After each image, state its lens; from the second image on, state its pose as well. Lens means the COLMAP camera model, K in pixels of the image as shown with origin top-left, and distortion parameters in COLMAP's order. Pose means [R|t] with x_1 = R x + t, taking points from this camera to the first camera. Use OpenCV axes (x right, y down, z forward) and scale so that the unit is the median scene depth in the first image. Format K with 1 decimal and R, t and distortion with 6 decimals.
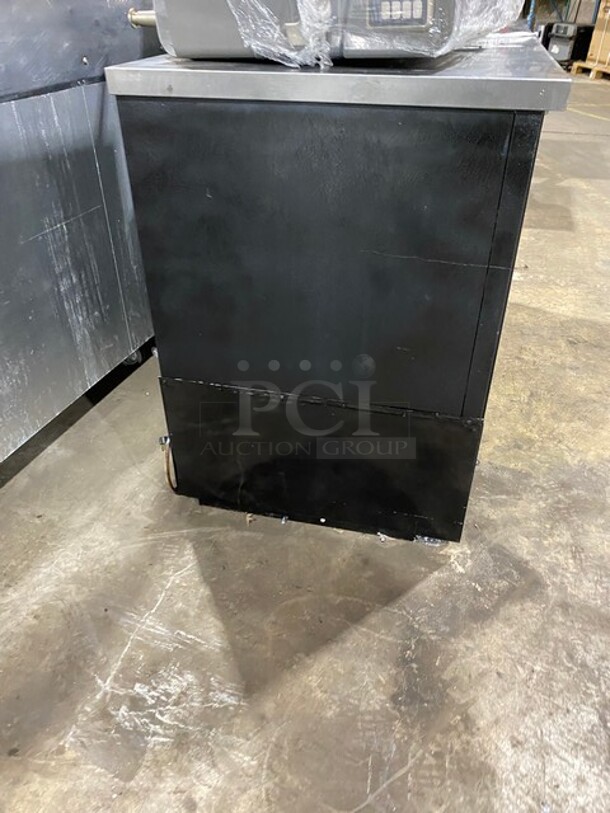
lens RADIAL K [[620.8, 0, 305.0], [0, 620.8, 406.5], [0, 0, 1]] dist [0.007232, -0.000351]
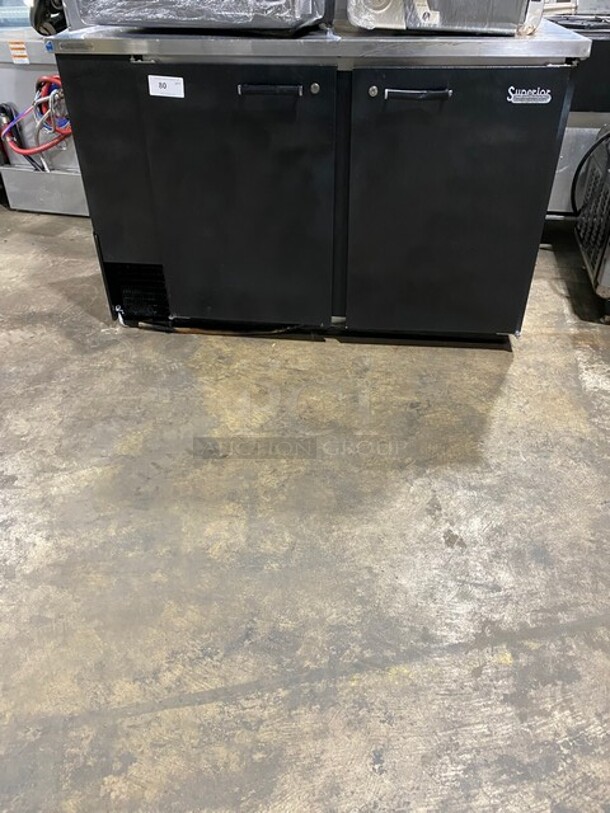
lens RADIAL K [[620.8, 0, 305.0], [0, 620.8, 406.5], [0, 0, 1]] dist [0.007232, -0.000351]
pose [[0.103409, 0.570185, -0.814982, 1.573926], [-0.560842, 0.710121, 0.425658, -0.539050], [0.821439, 0.413060, 0.393217, 0.762600]]
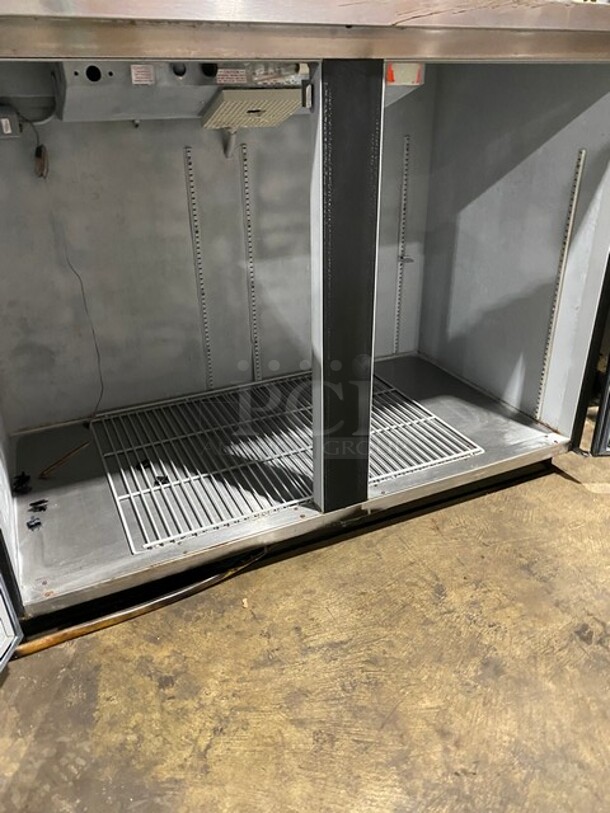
lens RADIAL K [[620.8, 0, 305.0], [0, 620.8, 406.5], [0, 0, 1]] dist [0.007232, -0.000351]
pose [[0.618835, 0.349054, -0.703708, 0.805864], [-0.433333, 0.898901, 0.064804, -0.277157], [0.655184, 0.264837, 0.707528, 0.683940]]
